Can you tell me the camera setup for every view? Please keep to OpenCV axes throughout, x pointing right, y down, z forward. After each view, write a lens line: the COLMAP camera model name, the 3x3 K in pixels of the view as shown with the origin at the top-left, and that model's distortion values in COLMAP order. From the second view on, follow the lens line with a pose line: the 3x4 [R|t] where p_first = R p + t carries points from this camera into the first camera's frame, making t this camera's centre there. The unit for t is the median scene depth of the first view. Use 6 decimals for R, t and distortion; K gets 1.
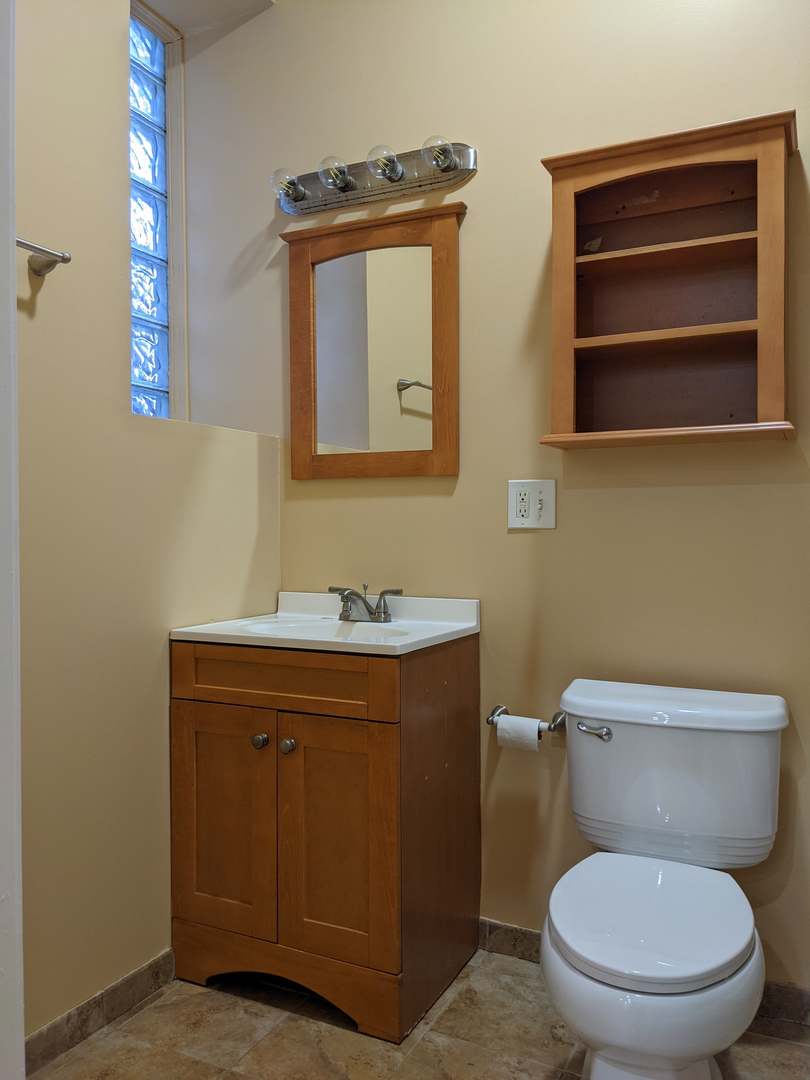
lens RADIAL K [[849.9, 0, 405.0], [0, 849.9, 540.0], [0, 0, 1]] dist [0.068560, -0.097801]
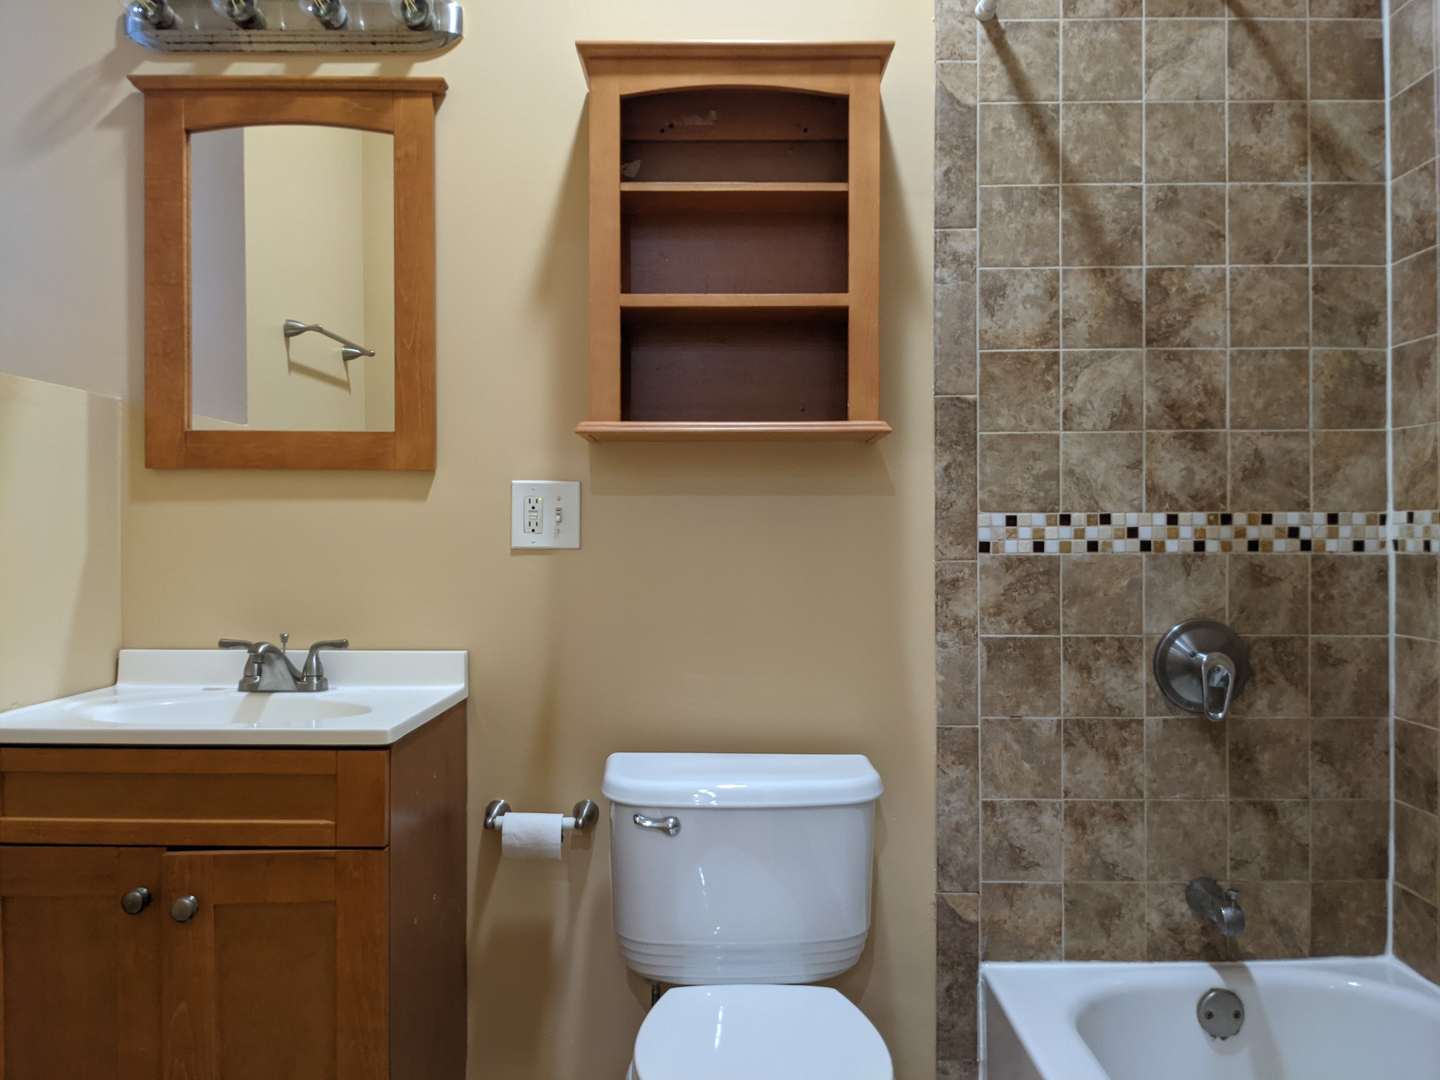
lens RADIAL K [[1133.2, 0, 711.9], [0, 1133.2, 536.7], [0, 0, 1]] dist [0.068560, -0.097801]
pose [[0.900261, 0.001593, 0.435347, -0.138865], [0.002547, 0.999957, -0.008925, -0.014345], [-0.435342, 0.009143, 0.900219, 0.073945]]
